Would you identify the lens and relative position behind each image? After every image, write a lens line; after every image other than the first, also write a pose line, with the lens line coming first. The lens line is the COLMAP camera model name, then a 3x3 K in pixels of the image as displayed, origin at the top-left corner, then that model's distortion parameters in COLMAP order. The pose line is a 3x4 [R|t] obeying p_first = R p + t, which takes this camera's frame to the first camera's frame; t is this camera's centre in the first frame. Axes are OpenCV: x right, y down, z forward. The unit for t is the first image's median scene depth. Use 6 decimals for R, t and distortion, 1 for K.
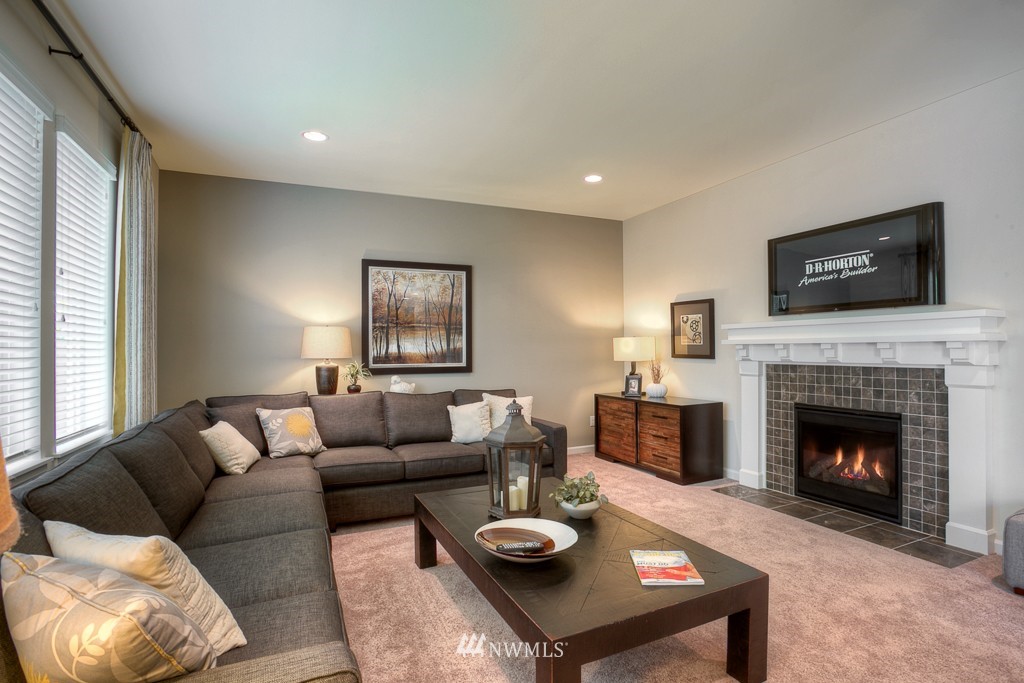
lens RADIAL K [[496.8, 0, 501.6], [0, 496.8, 346.0], [0, 0, 1]] dist [-0.052127, 0.020514]
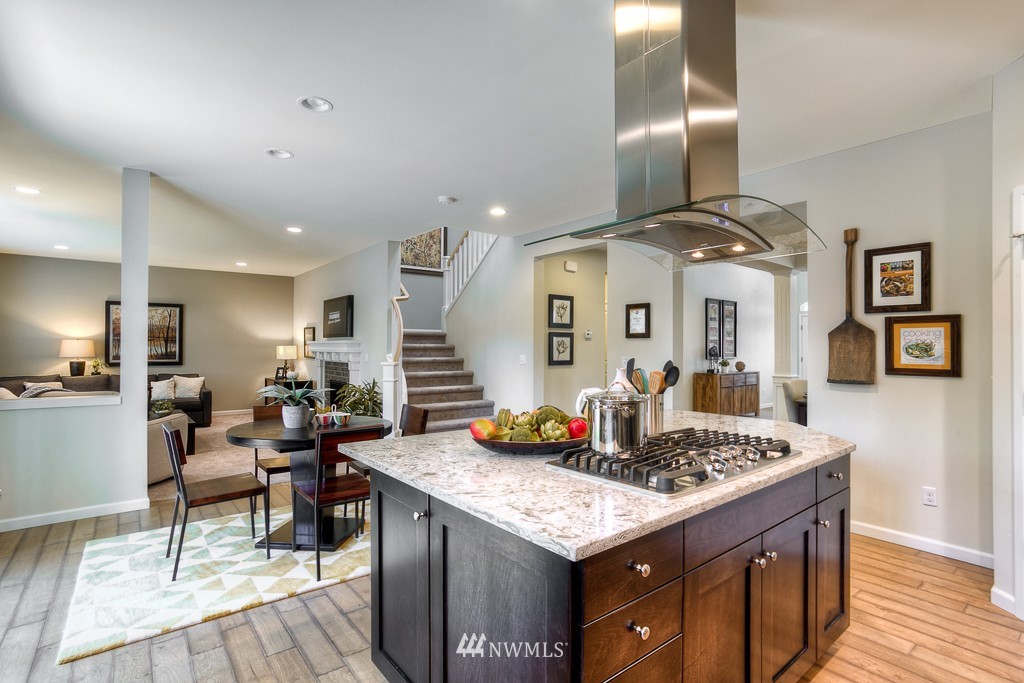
lens RADIAL K [[496.8, 0, 511.6], [0, 496.8, 342.4], [0, 0, 1]] dist [-0.052127, 0.020514]
pose [[0.963990, 0.012748, 0.265634, 0.617600], [-0.011489, 0.999914, -0.006291, -0.031074], [-0.265692, 0.003013, 0.964053, -0.987596]]
